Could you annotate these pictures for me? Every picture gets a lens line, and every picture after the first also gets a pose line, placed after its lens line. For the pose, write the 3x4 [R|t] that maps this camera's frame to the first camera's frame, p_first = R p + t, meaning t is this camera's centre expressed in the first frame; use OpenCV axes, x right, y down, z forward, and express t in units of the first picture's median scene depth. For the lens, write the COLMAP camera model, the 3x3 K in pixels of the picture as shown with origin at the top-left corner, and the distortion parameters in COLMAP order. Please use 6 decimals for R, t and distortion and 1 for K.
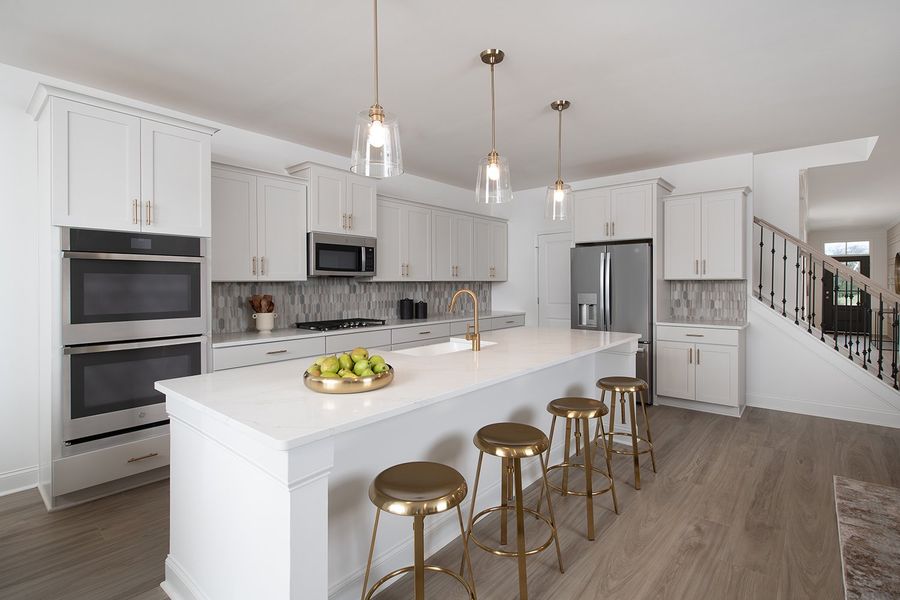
lens RADIAL K [[413.8, 0, 450.4], [0, 413.8, 283.3], [0, 0, 1]] dist [0.003213, 0.000258]
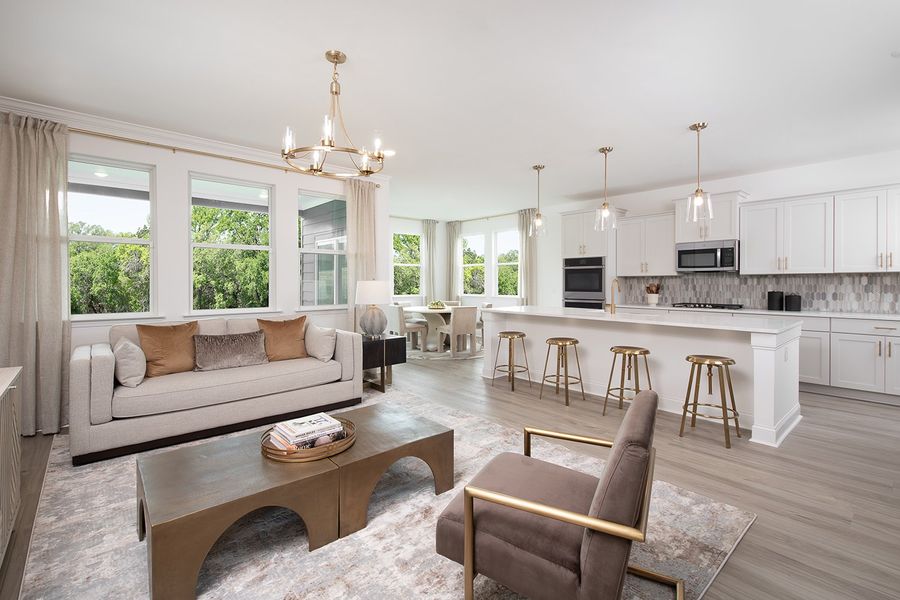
lens RADIAL K [[413.8, 0, 450.4], [0, 413.8, 283.3], [0, 0, 1]] dist [0.003213, 0.000258]
pose [[-0.139054, 0.012996, -0.990200, 1.287617], [0.007291, 0.999900, 0.012099, -0.000572], [0.990258, -0.005537, -0.139135, 0.369659]]
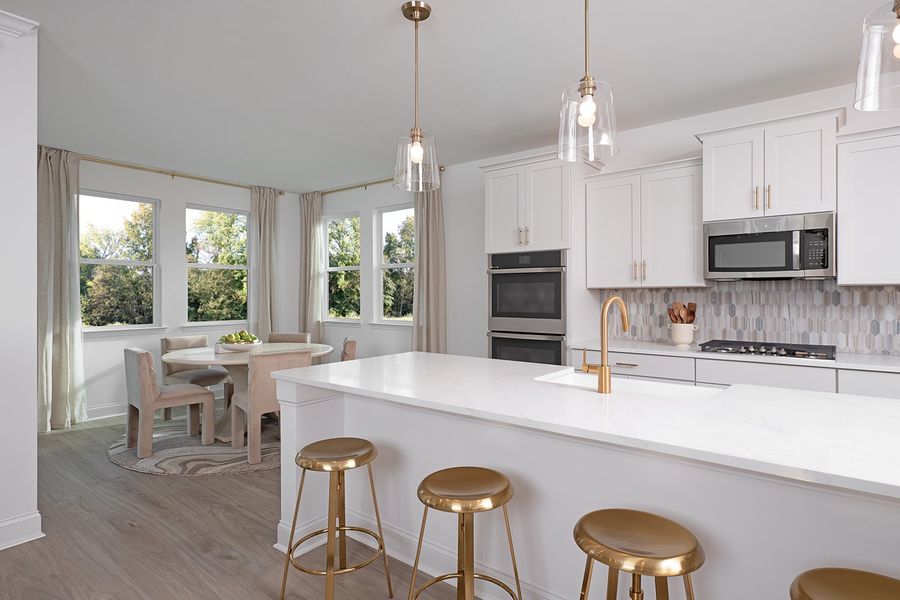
lens RADIAL K [[490.1, 0, 463.2], [0, 490.1, 294.8], [0, 0, 1]] dist [0.004306, 0.000481]
pose [[0.046026, 0.010185, -0.998888, 0.546537], [0.004702, 0.999935, 0.010413, -0.001344], [0.998929, -0.005176, 0.045975, 0.495479]]
